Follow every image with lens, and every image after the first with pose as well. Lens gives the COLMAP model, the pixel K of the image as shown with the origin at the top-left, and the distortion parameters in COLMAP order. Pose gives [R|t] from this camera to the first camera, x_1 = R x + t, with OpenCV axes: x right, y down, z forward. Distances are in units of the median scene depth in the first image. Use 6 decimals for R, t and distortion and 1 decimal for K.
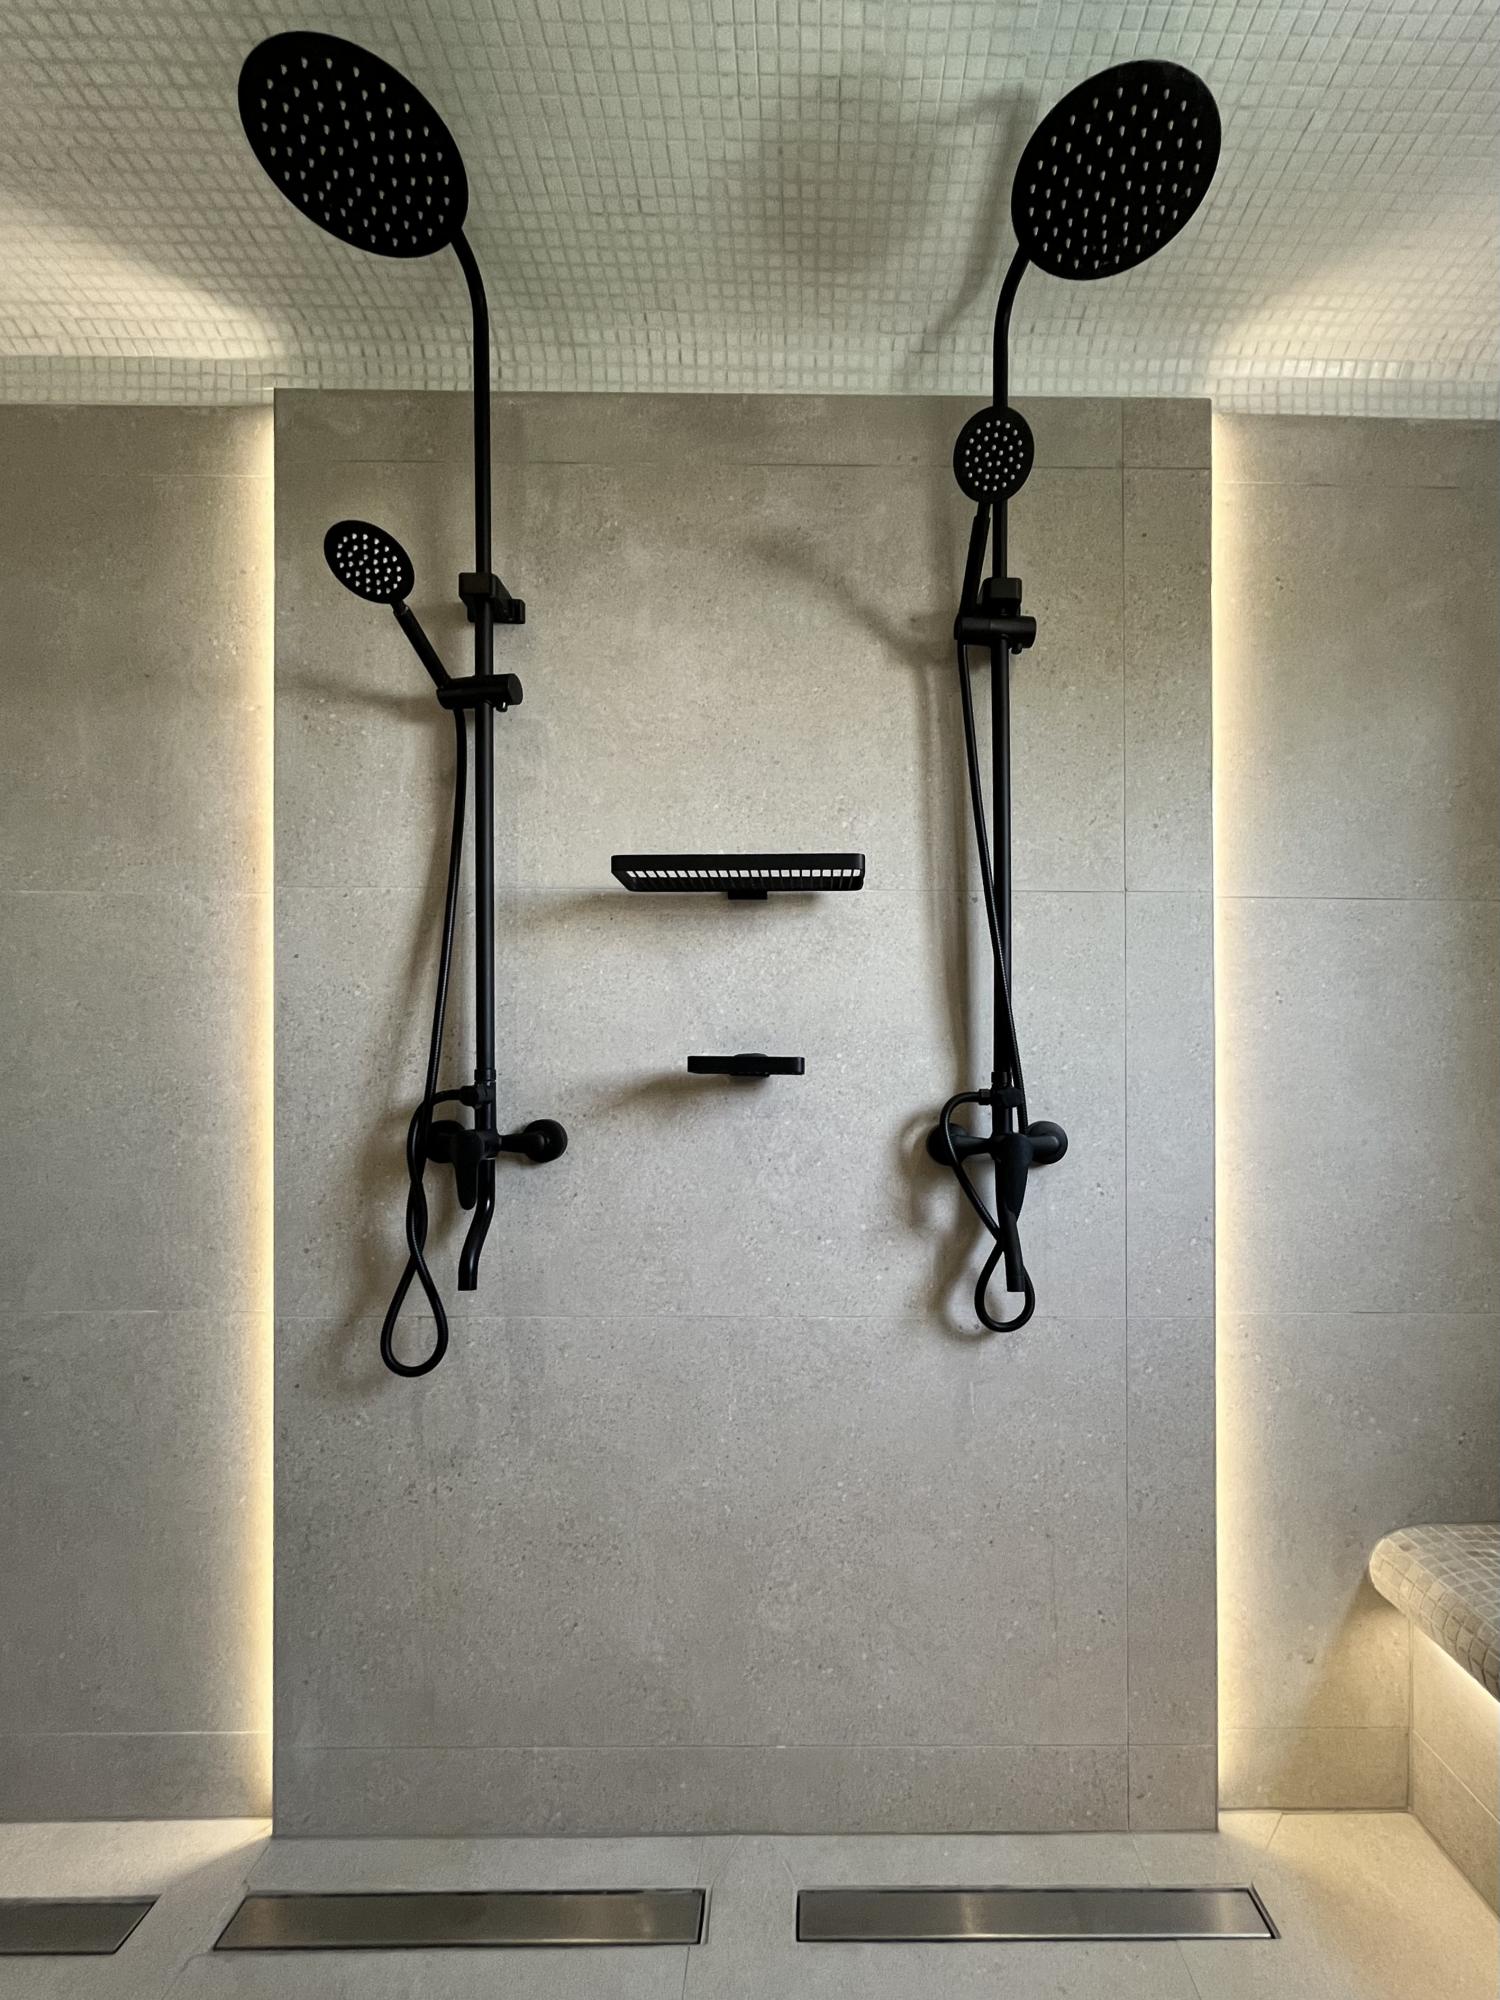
lens RADIAL K [[945.2, 0, 799.6], [0, 945.2, 1032.0], [0, 0, 1]] dist [-0.002974, 0.000967]
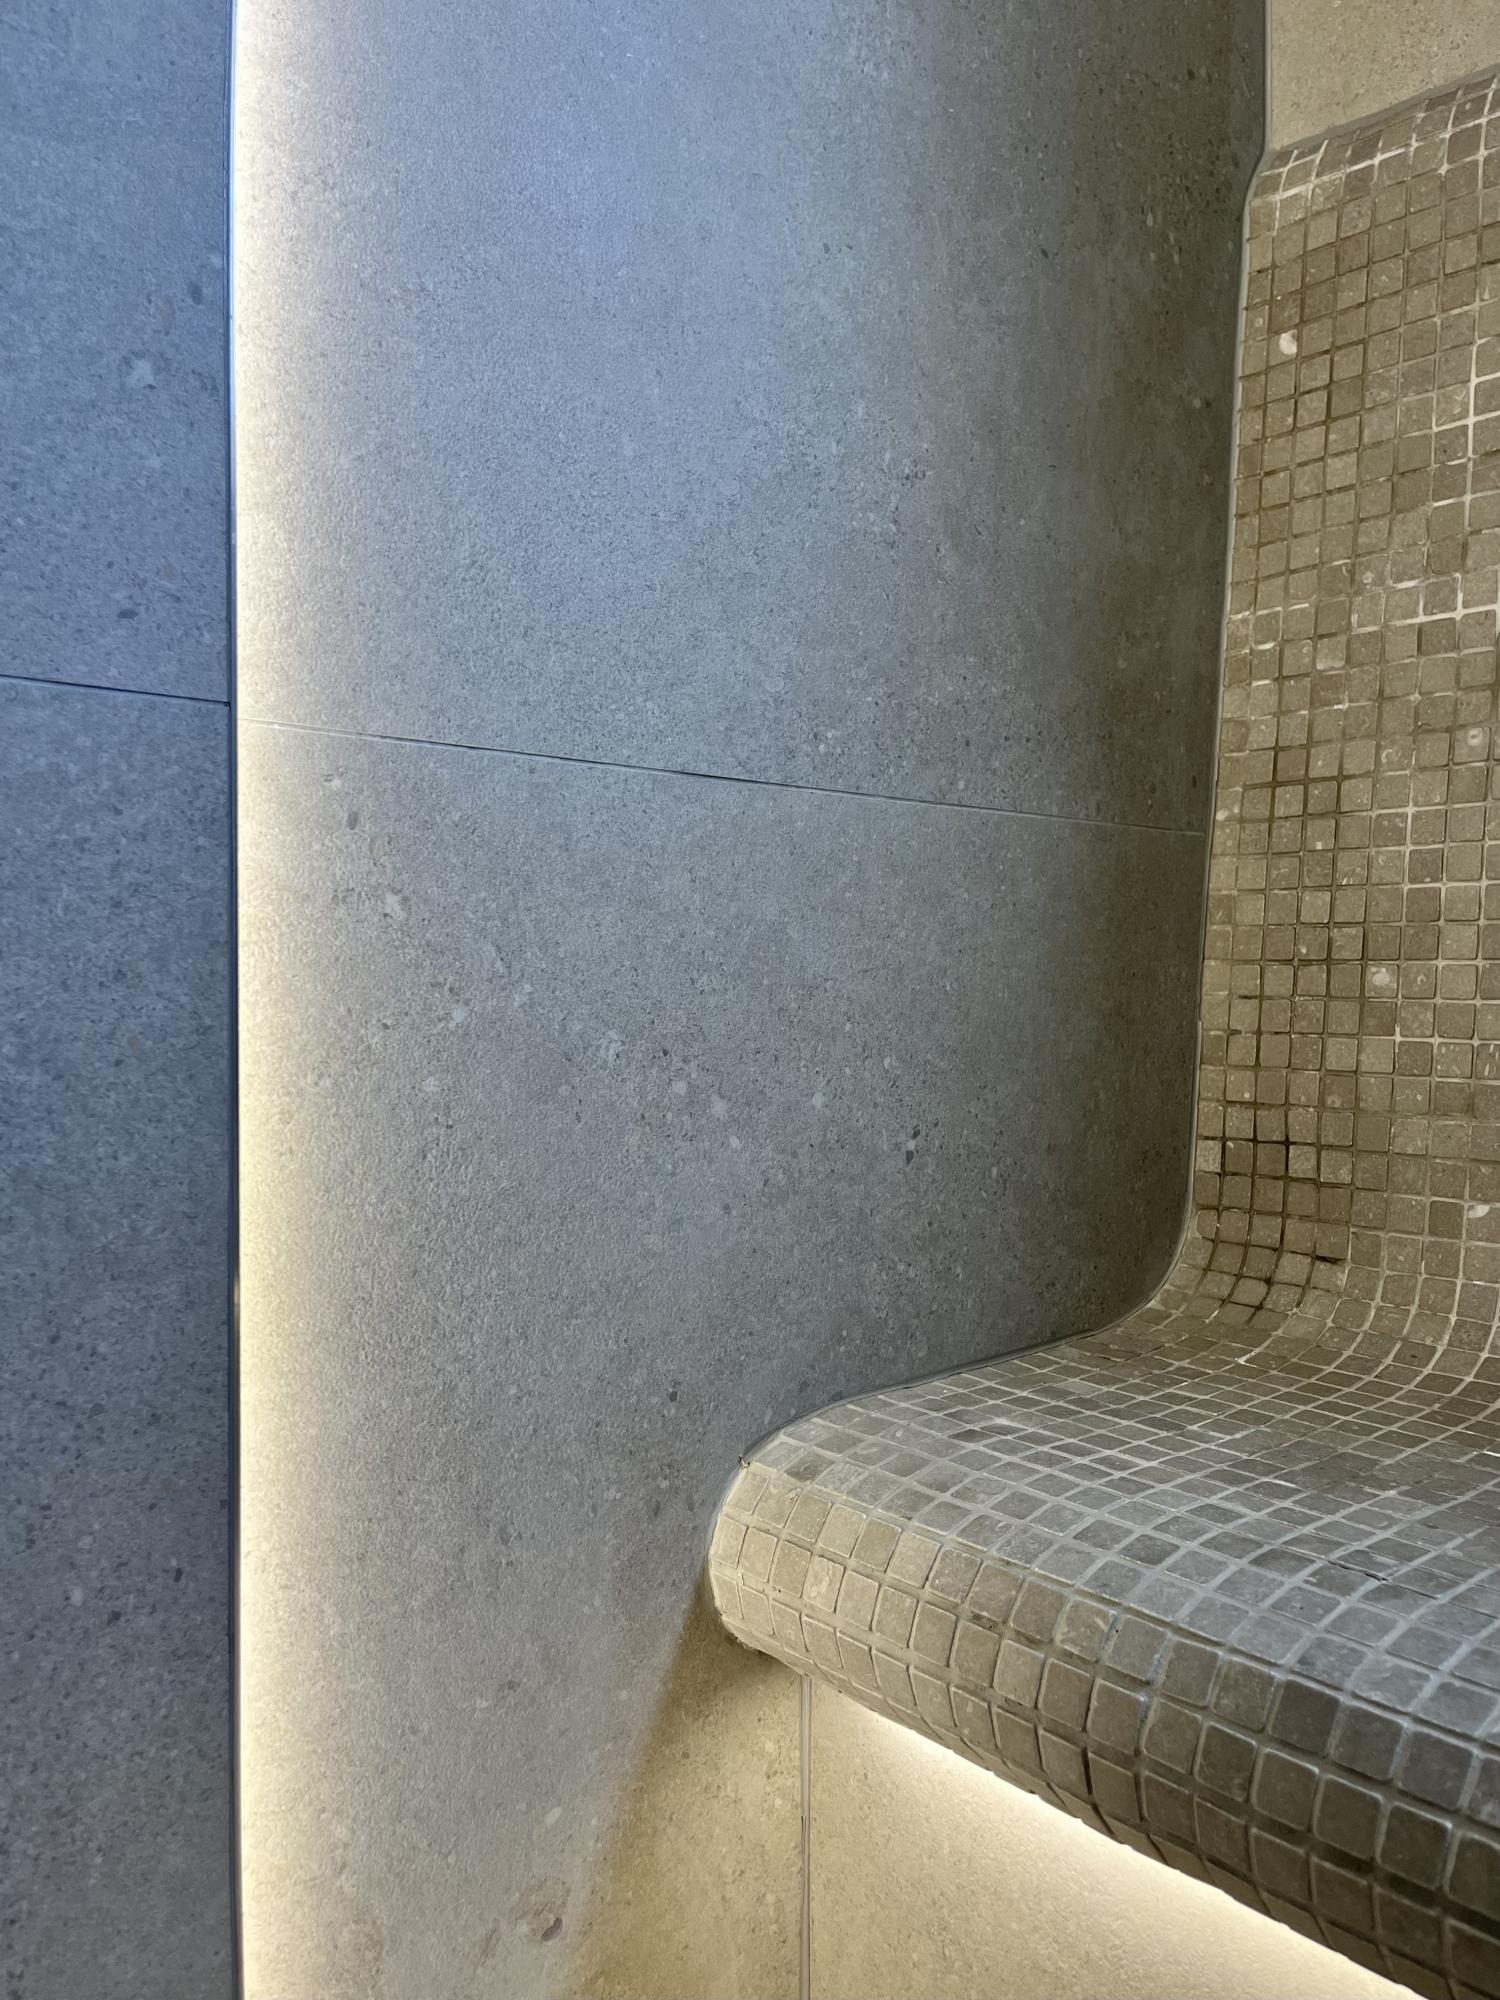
lens RADIAL K [[1533.5, 0, 760.2], [0, 1533.5, 990.4], [0, 0, 1]] dist [0.024334, -0.007611]
pose [[0.767401, -0.003827, 0.641155, 0.282086], [-0.006937, 0.999874, 0.014271, 0.365386], [-0.641129, -0.015399, 0.767278, 0.591436]]
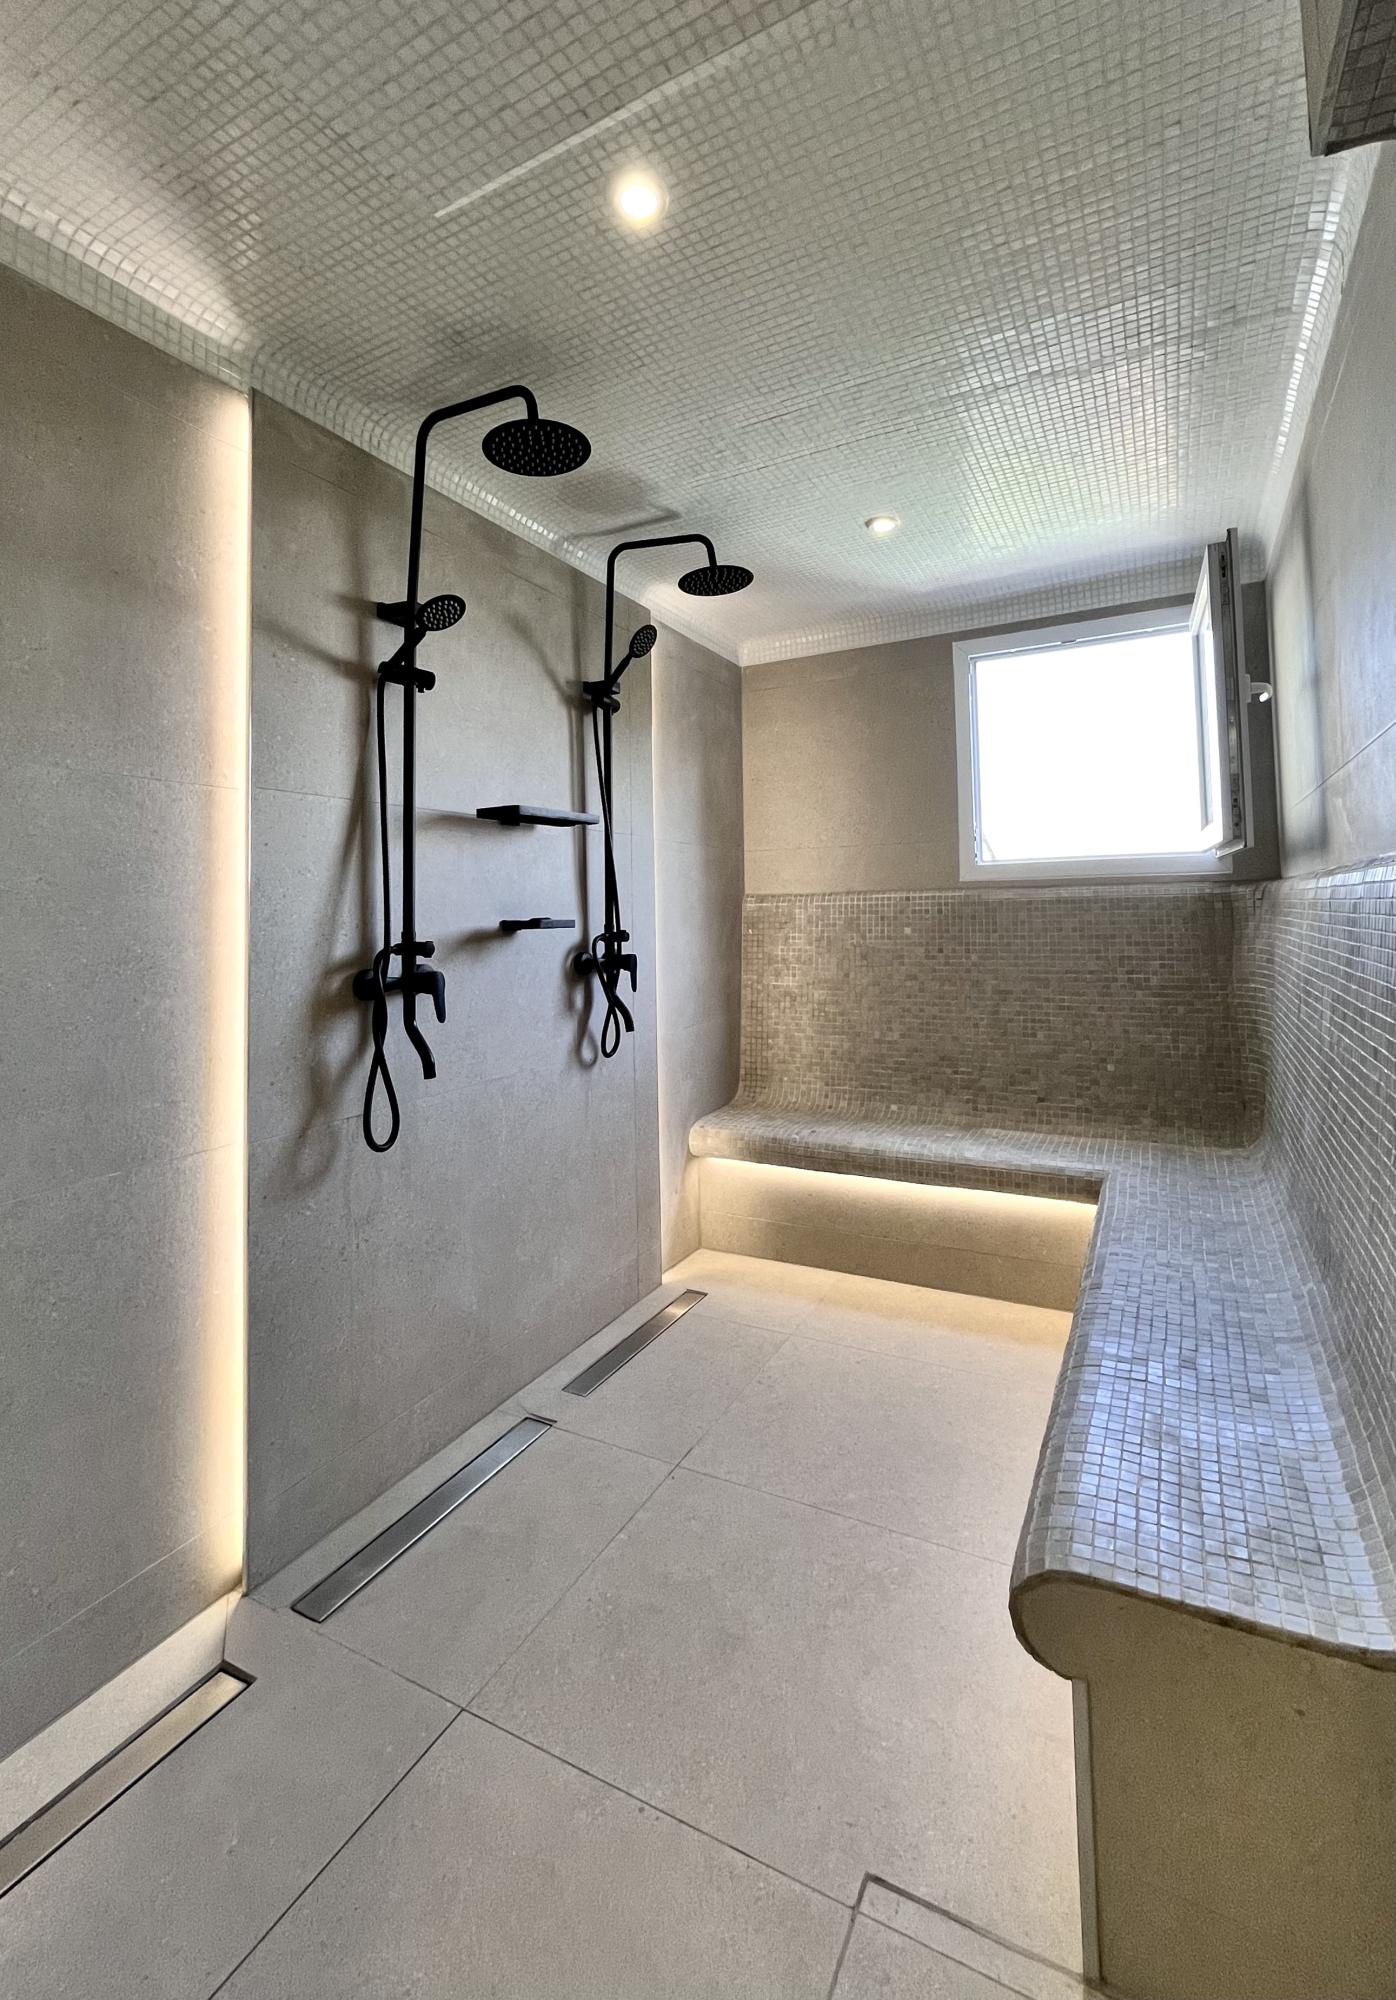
lens RADIAL K [[895.3, 0, 705.0], [0, 895.3, 863.6], [0, 0, 1]] dist [0.001602, -0.000178]
pose [[0.471007, 0.035808, 0.881403, -1.282592], [0.014524, 0.998726, -0.048336, 0.010132], [-0.882010, 0.035568, 0.469886, -0.054866]]
